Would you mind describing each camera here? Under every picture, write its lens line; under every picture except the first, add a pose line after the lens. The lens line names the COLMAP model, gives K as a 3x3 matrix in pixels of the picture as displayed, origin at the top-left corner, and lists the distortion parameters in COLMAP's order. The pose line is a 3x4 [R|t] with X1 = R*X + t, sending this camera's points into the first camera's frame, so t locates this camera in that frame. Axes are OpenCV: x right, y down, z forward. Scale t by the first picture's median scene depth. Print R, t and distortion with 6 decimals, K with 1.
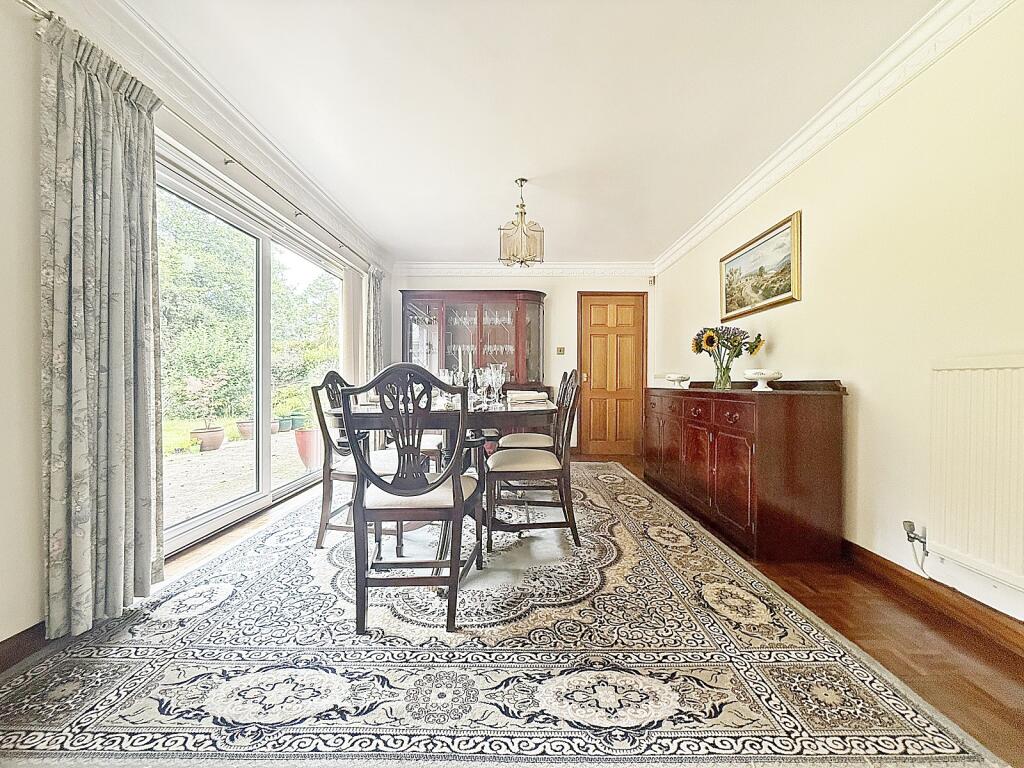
lens RADIAL K [[415.9, 0, 512.9], [0, 415.9, 386.8], [0, 0, 1]] dist [-0.000160, 0.000031]
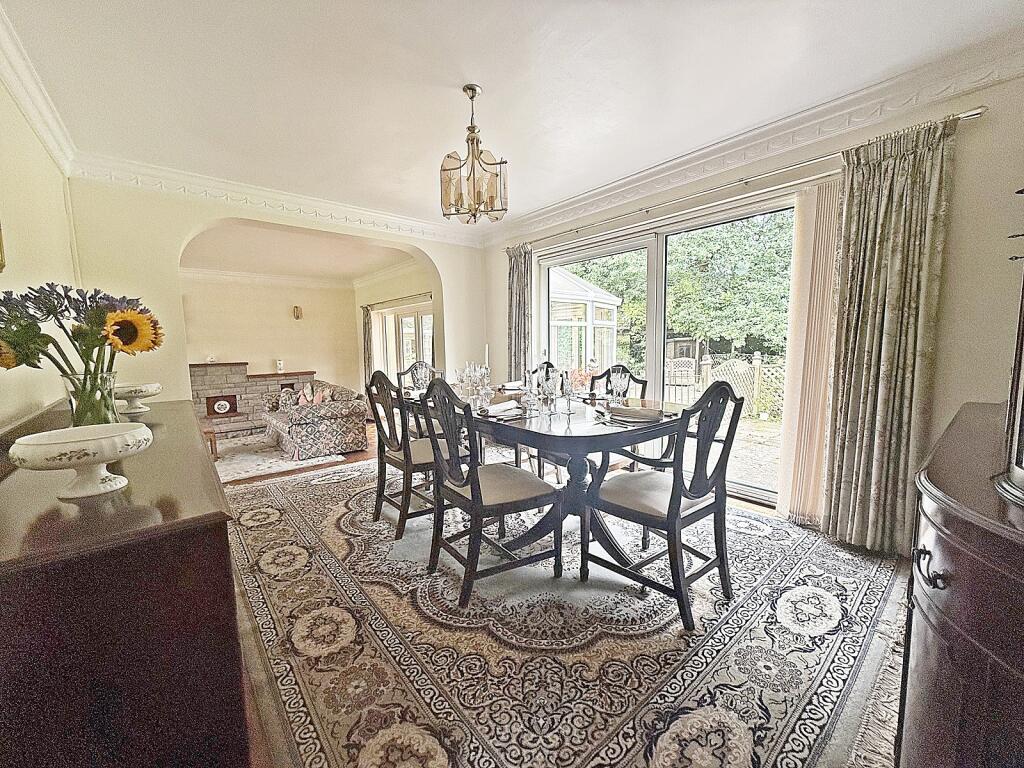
lens RADIAL K [[415.9, 0, 511.7], [0, 415.9, 385.6], [0, 0, 1]] dist [-0.000160, 0.000031]
pose [[-0.769225, 0.086626, -0.633079, 0.577666], [0.013616, 0.992765, 0.119299, -0.127843], [0.638833, 0.083147, -0.764839, 2.139895]]
